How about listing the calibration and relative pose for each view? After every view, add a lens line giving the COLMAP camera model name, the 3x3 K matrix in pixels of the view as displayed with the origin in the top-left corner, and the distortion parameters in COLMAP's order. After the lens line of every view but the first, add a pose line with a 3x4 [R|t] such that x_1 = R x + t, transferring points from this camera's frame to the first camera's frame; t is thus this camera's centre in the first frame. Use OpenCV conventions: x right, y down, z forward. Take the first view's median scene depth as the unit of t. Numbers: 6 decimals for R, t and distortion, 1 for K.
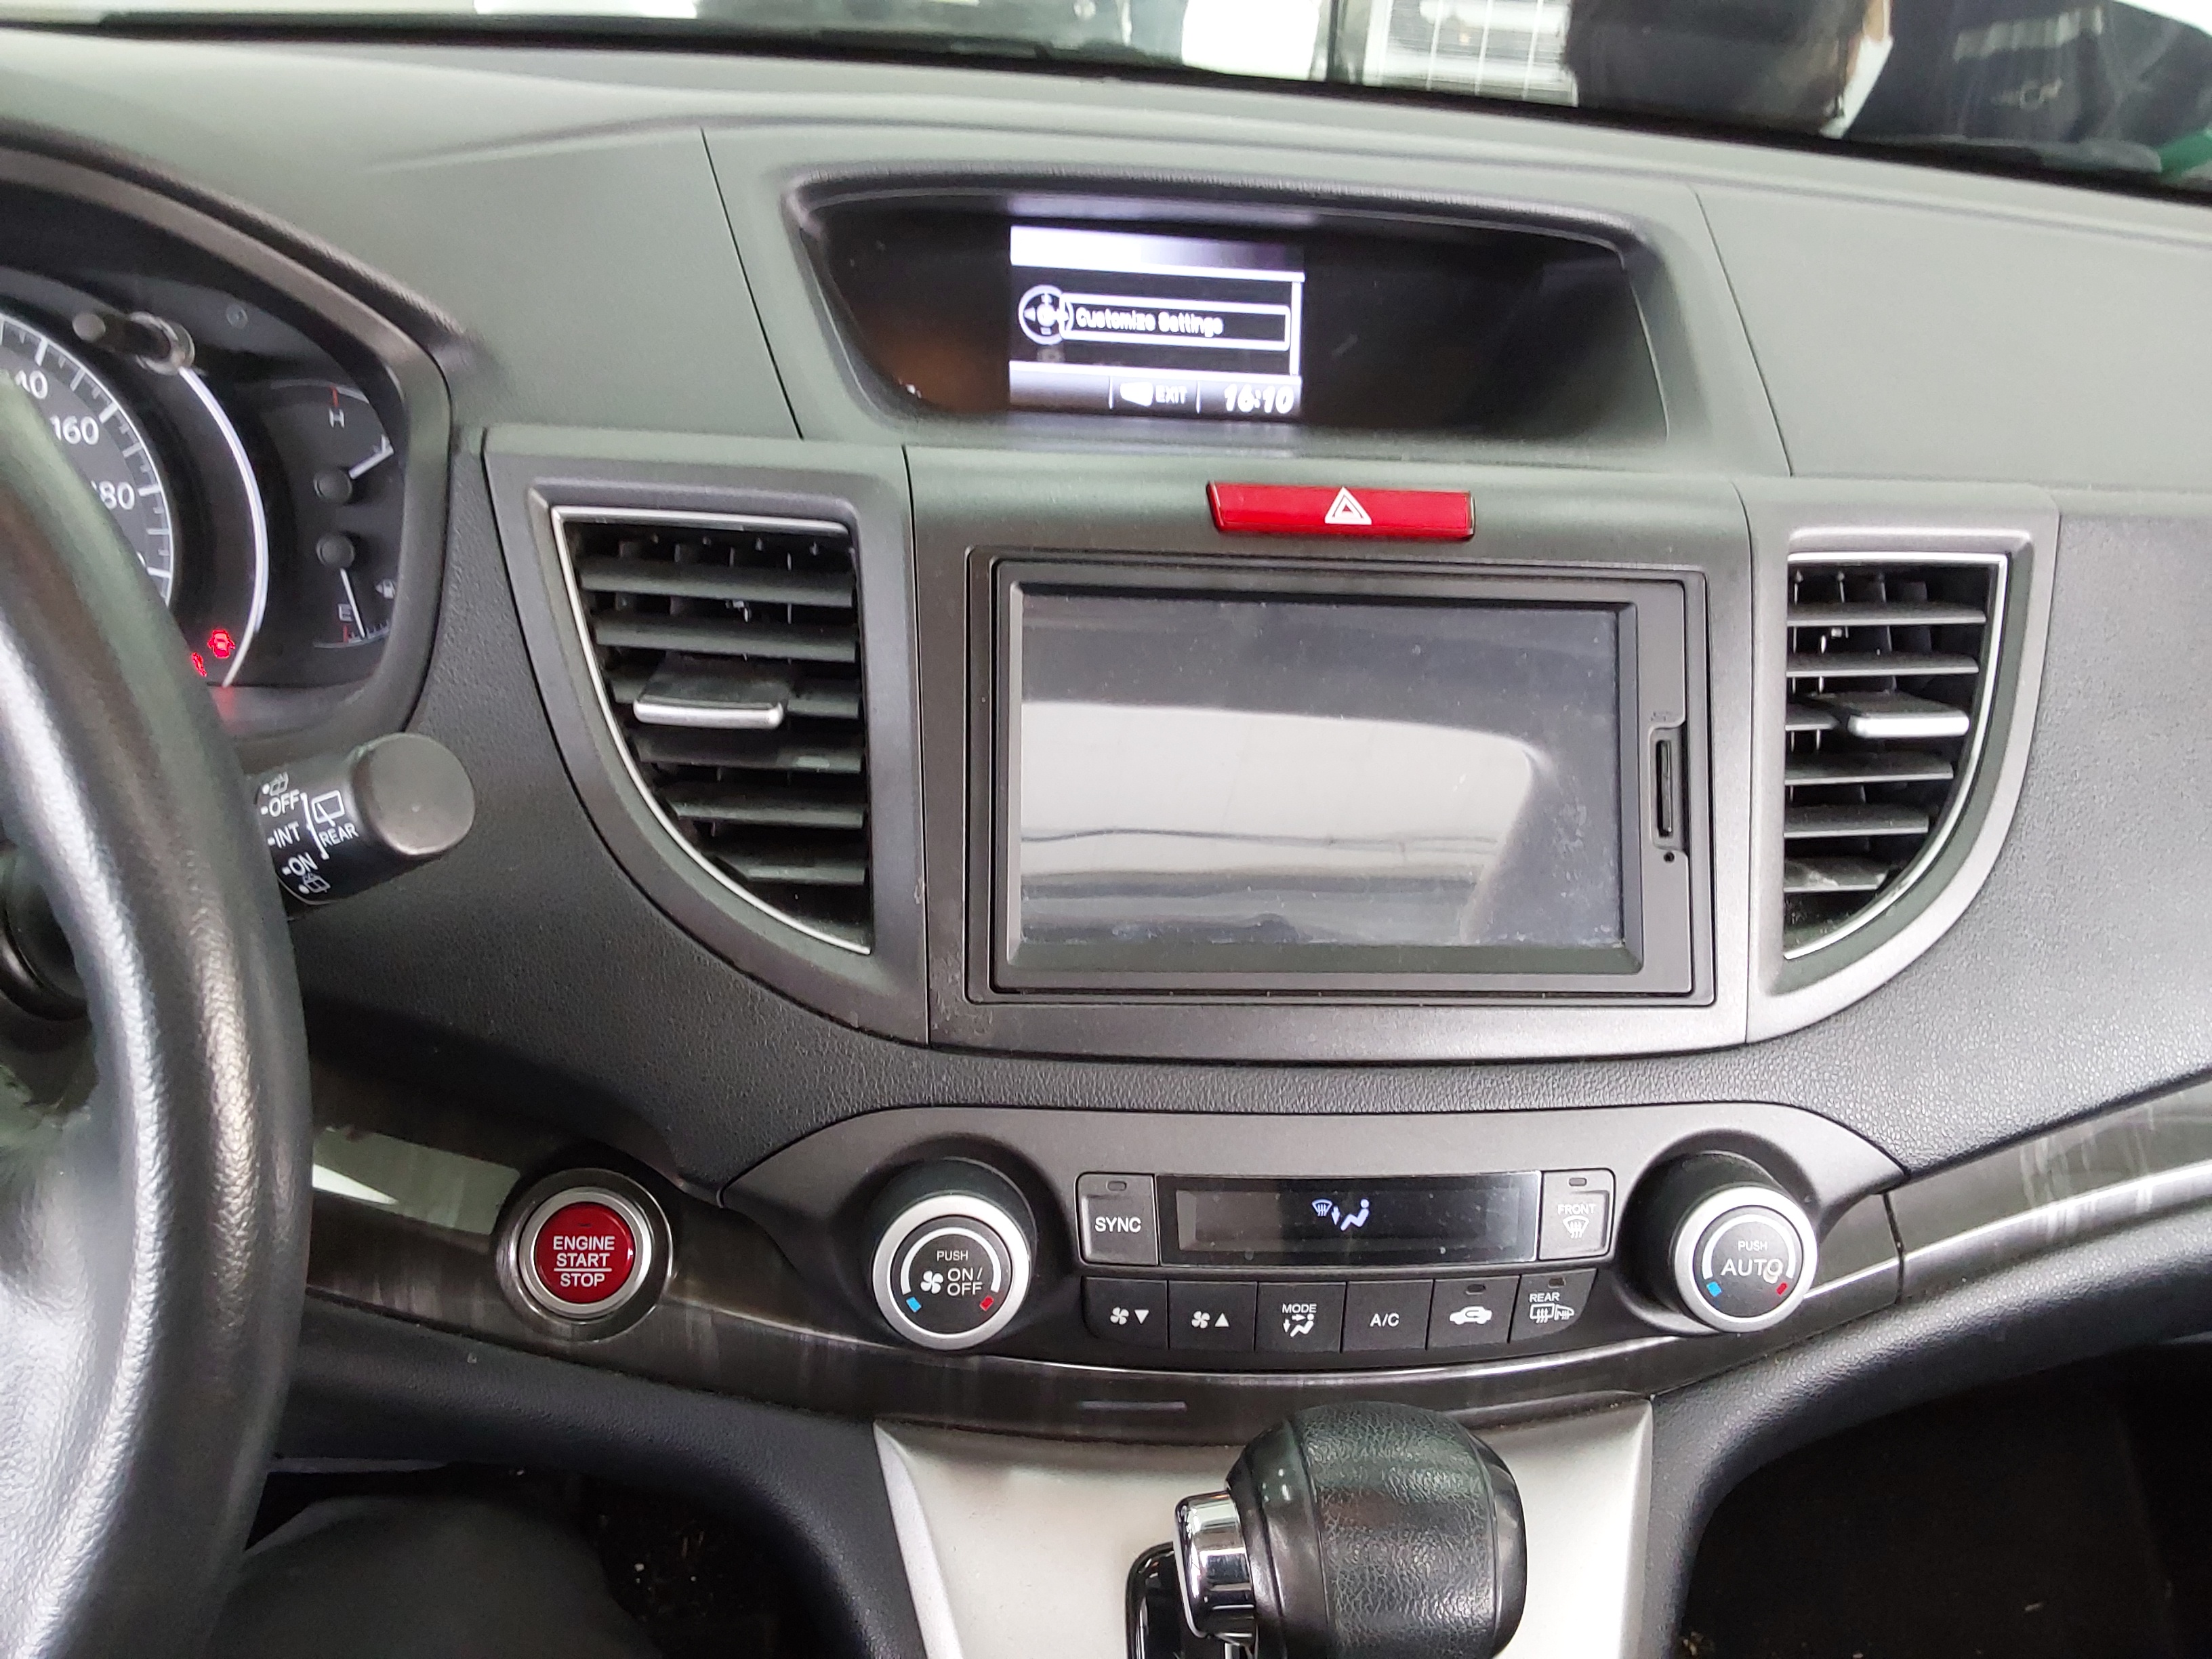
lens RADIAL K [[1786.1, 0, 1106.0], [0, 1786.1, 829.5], [0, 0, 1]] dist [0.144540, -0.236124]
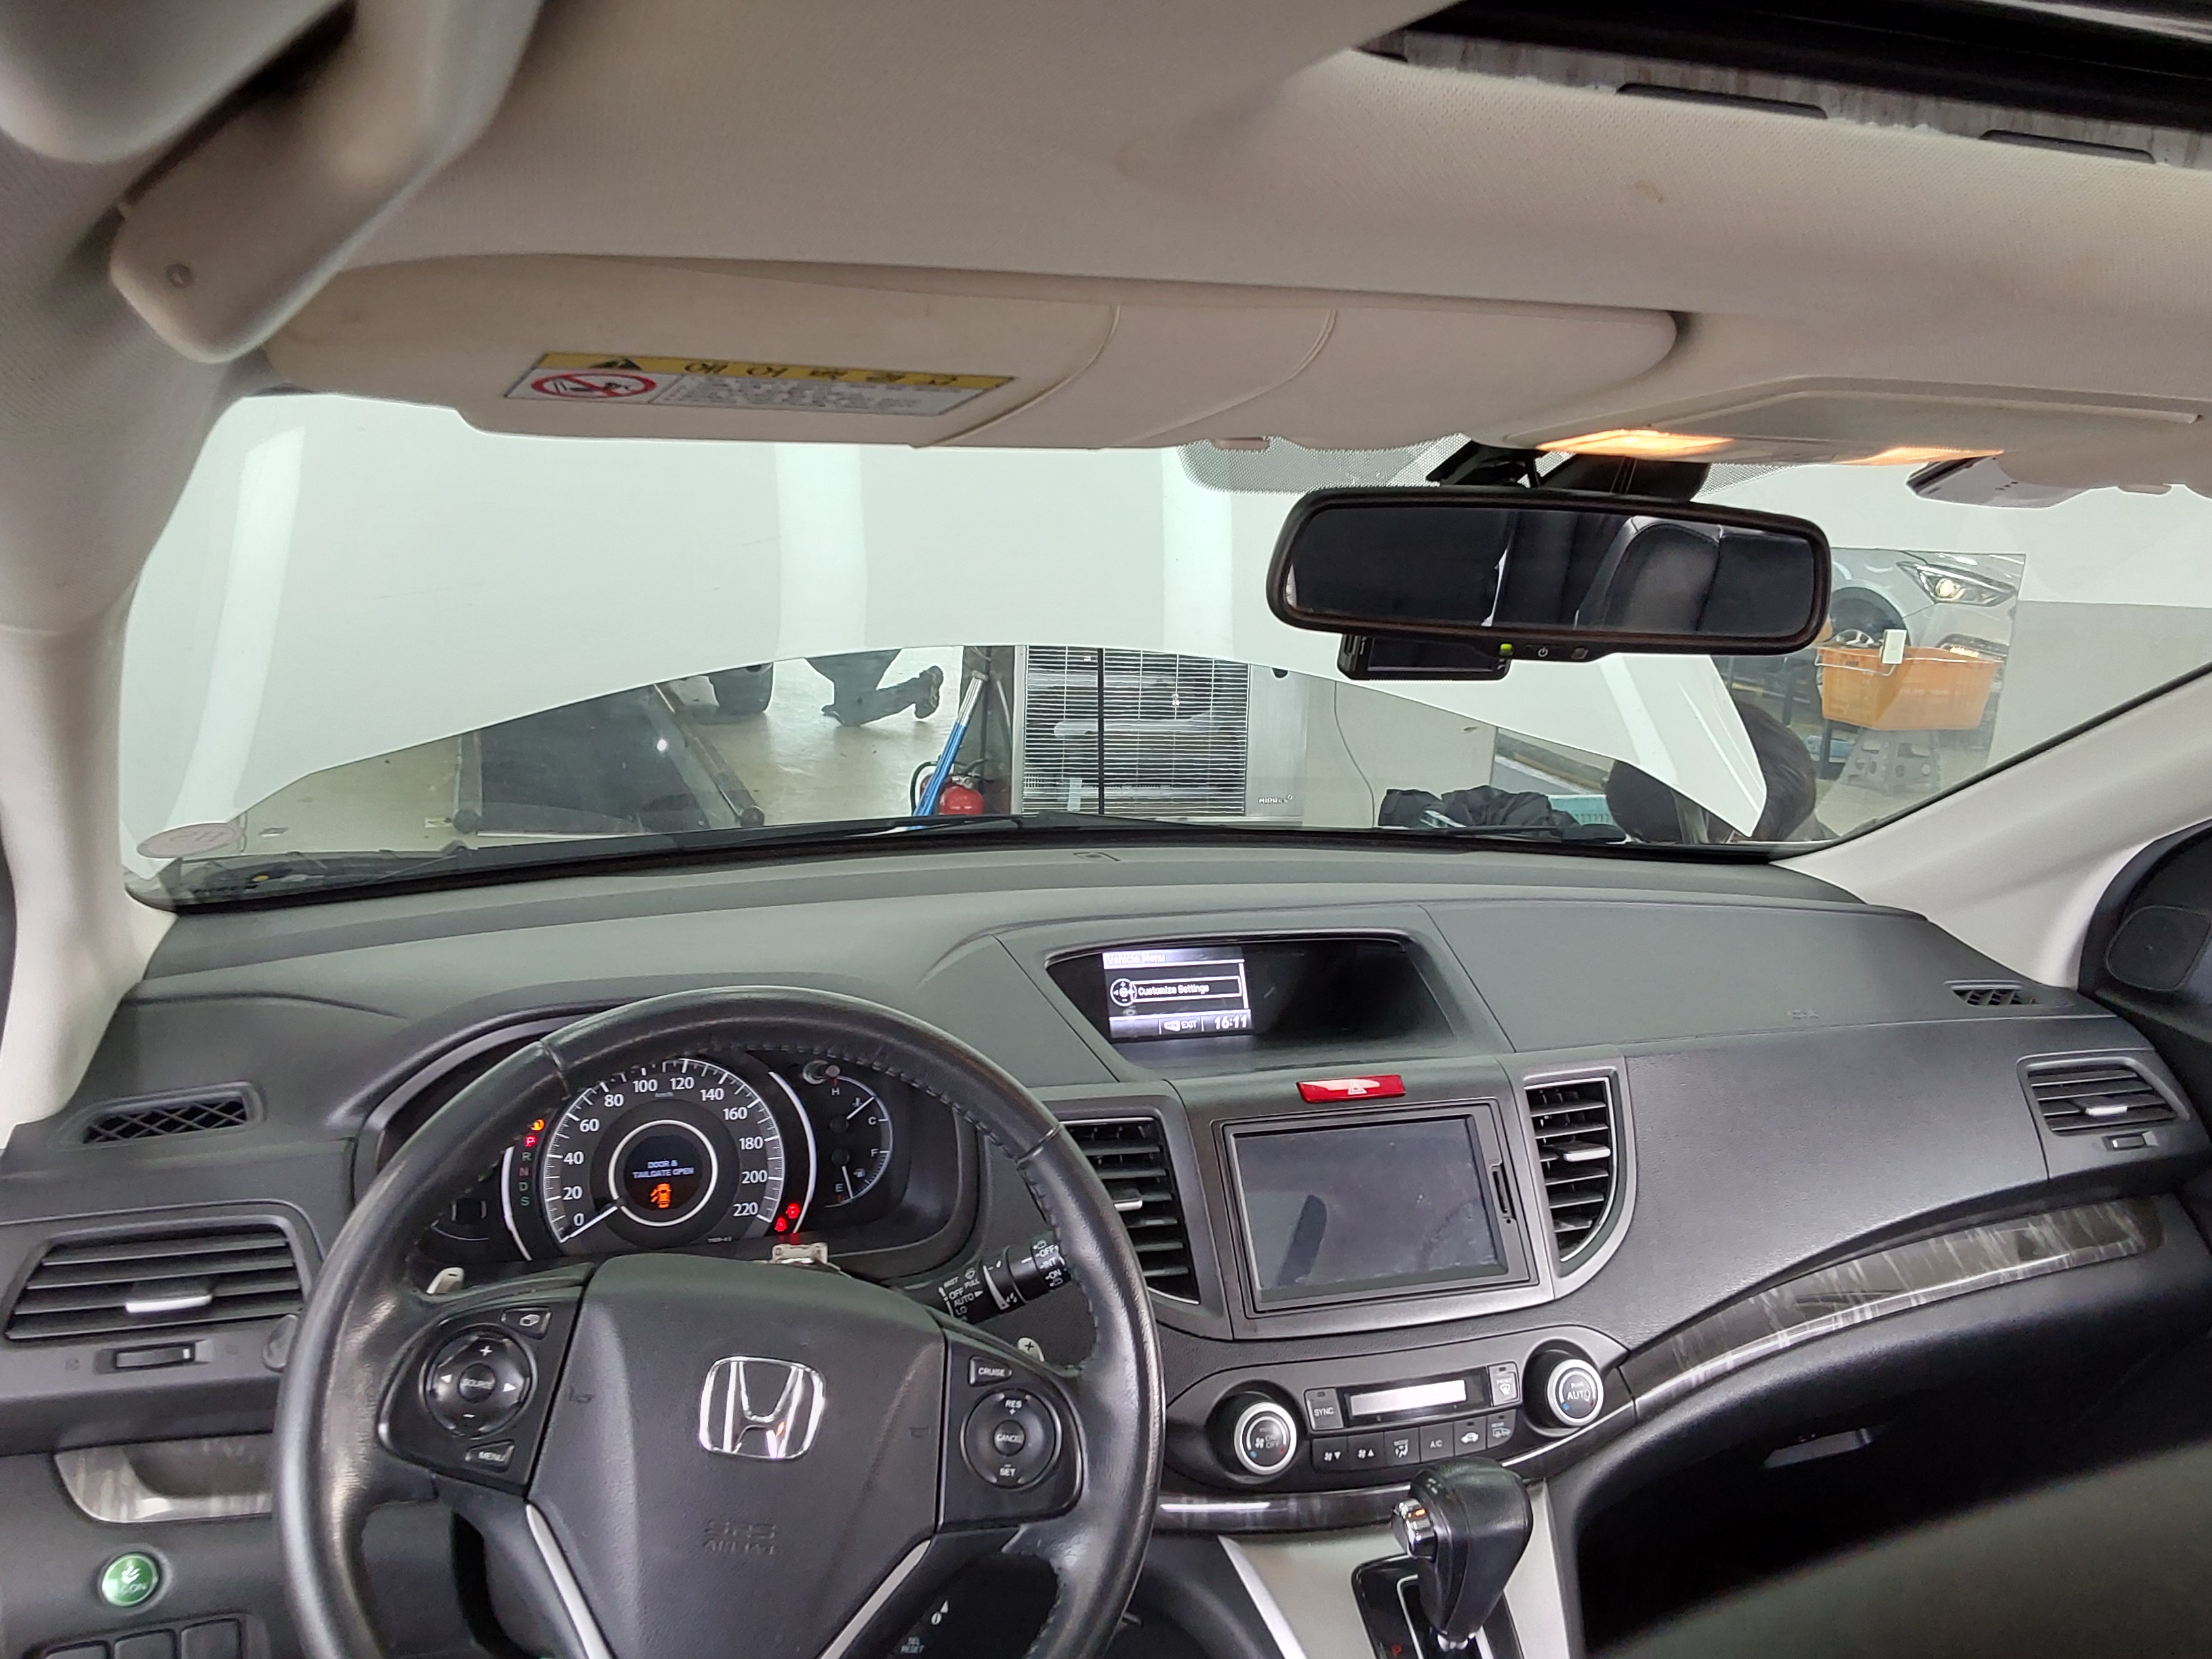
lens RADIAL K [[1786.1, 0, 1106.0], [0, 1786.1, 829.5], [0, 0, 1]] dist [0.144540, -0.236124]
pose [[0.972903, -0.075757, 0.218449, -0.629668], [0.133762, 0.955056, -0.264529, 0.074873], [-0.188591, 0.286581, 0.939311, -1.173937]]
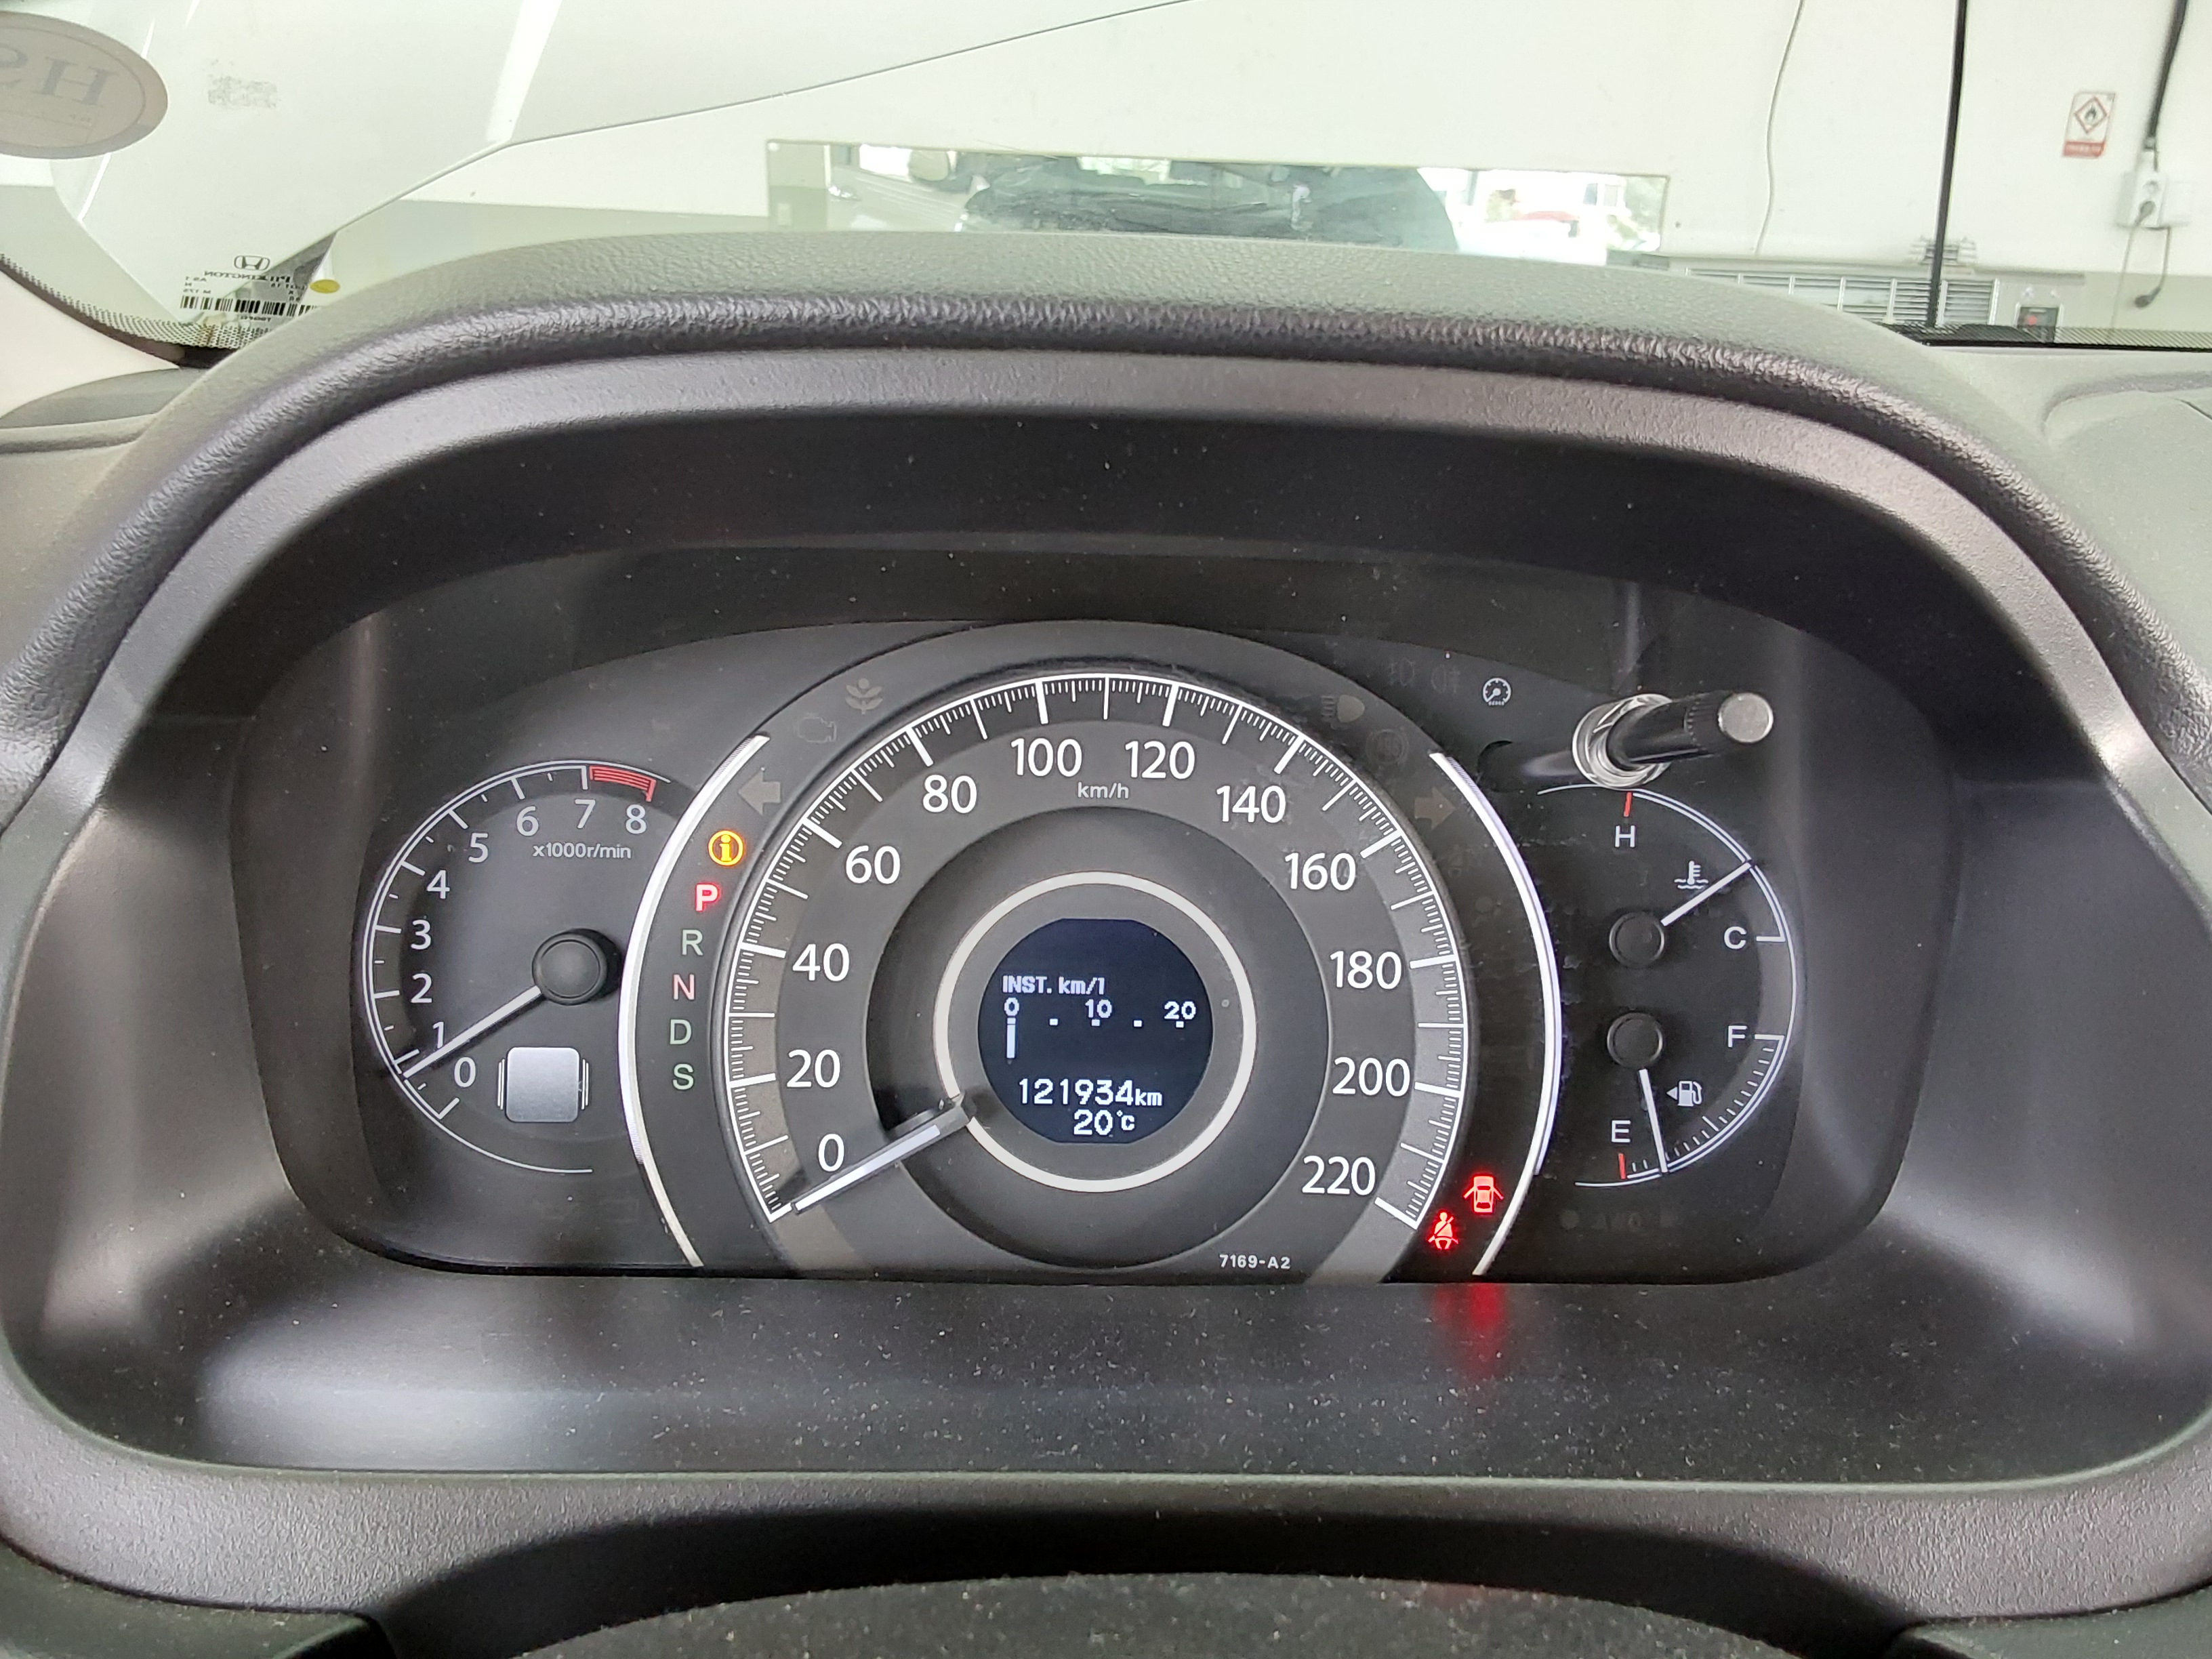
lens RADIAL K [[1786.1, 0, 1106.0], [0, 1786.1, 829.5], [0, 0, 1]] dist [0.144540, -0.236124]
pose [[0.997404, -0.023658, -0.068013, -0.650118], [0.010837, 0.983047, -0.183031, -0.128487], [0.071190, 0.181818, 0.980752, 0.402158]]
